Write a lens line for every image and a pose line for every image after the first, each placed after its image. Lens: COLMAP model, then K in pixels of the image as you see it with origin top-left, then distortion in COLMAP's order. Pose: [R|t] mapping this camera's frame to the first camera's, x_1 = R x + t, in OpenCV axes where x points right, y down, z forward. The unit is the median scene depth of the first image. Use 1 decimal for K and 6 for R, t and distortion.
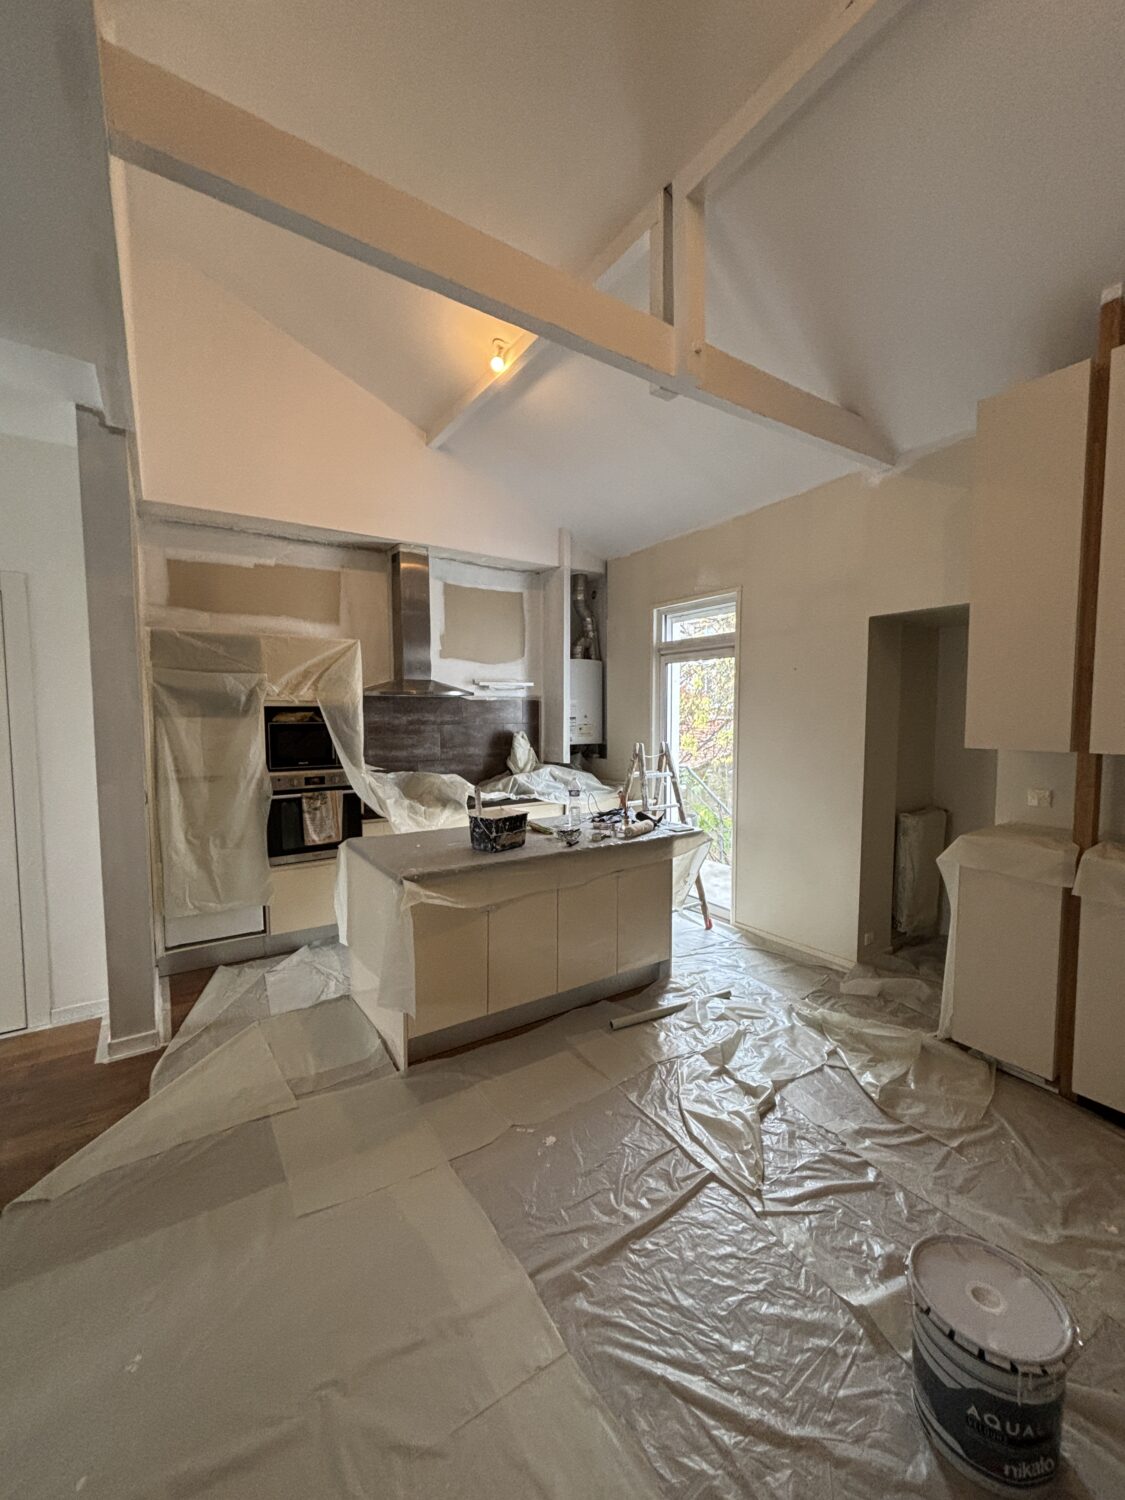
lens RADIAL K [[601.8, 0, 562.5], [0, 601.8, 750.0], [0, 0, 1]] dist [0.003664, 0.000100]
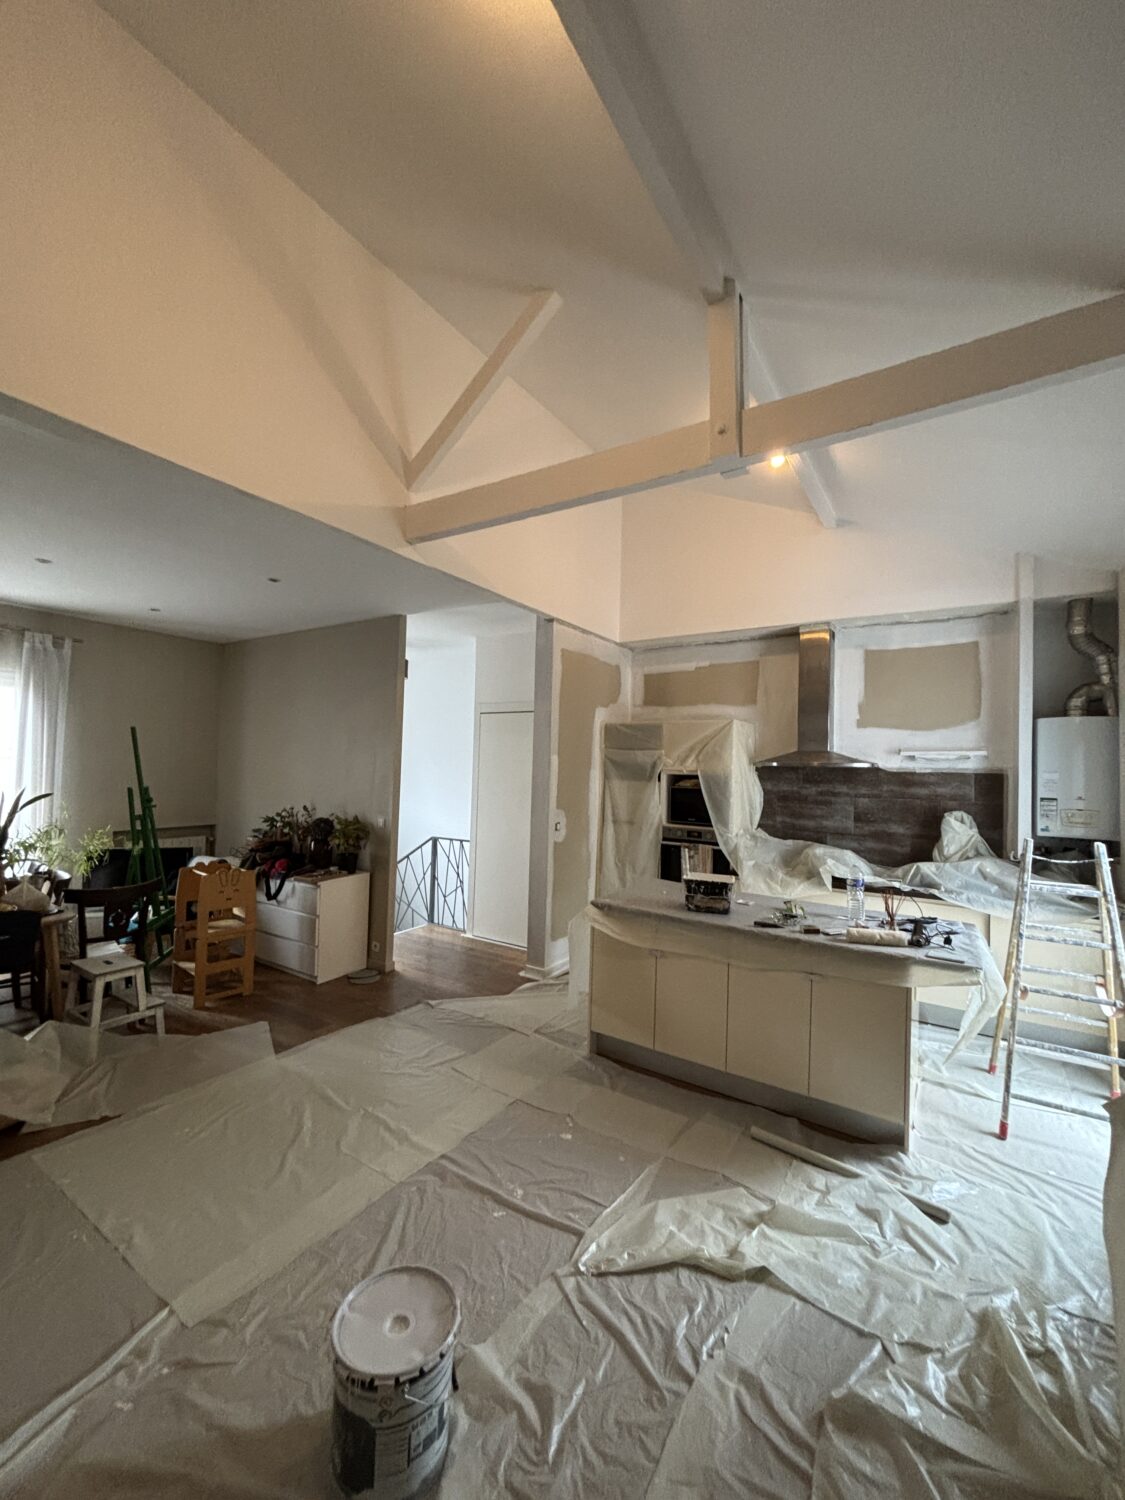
lens RADIAL K [[601.8, 0, 562.5], [0, 601.8, 750.0], [0, 0, 1]] dist [0.003664, 0.000100]
pose [[0.391627, -0.016683, -0.919973, 0.545777], [-0.085269, 0.994875, -0.054340, -0.028068], [0.916164, 0.099727, 0.388197, 0.220686]]
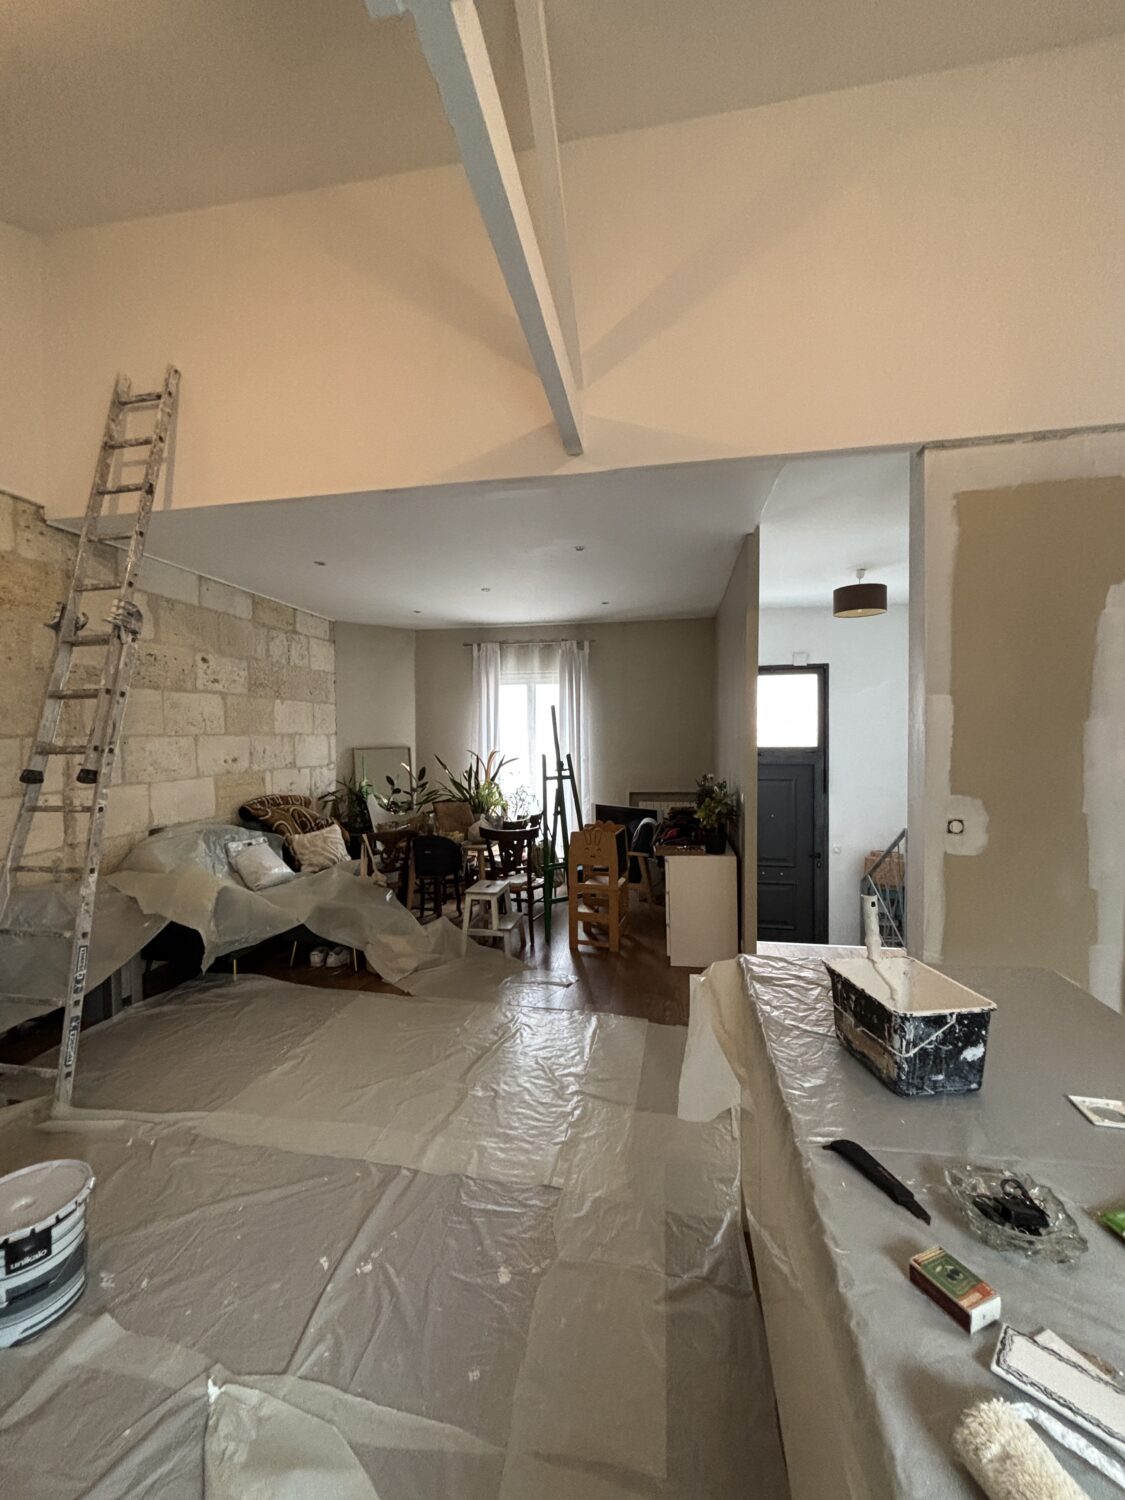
lens RADIAL K [[601.8, 0, 562.5], [0, 601.8, 750.0], [0, 0, 1]] dist [0.003664, 0.000100]
pose [[-0.700504, 0.018275, -0.713414, 0.236135], [-0.040245, 0.997070, 0.065058, -0.046126], [0.712513, 0.074285, -0.697716, 0.768563]]
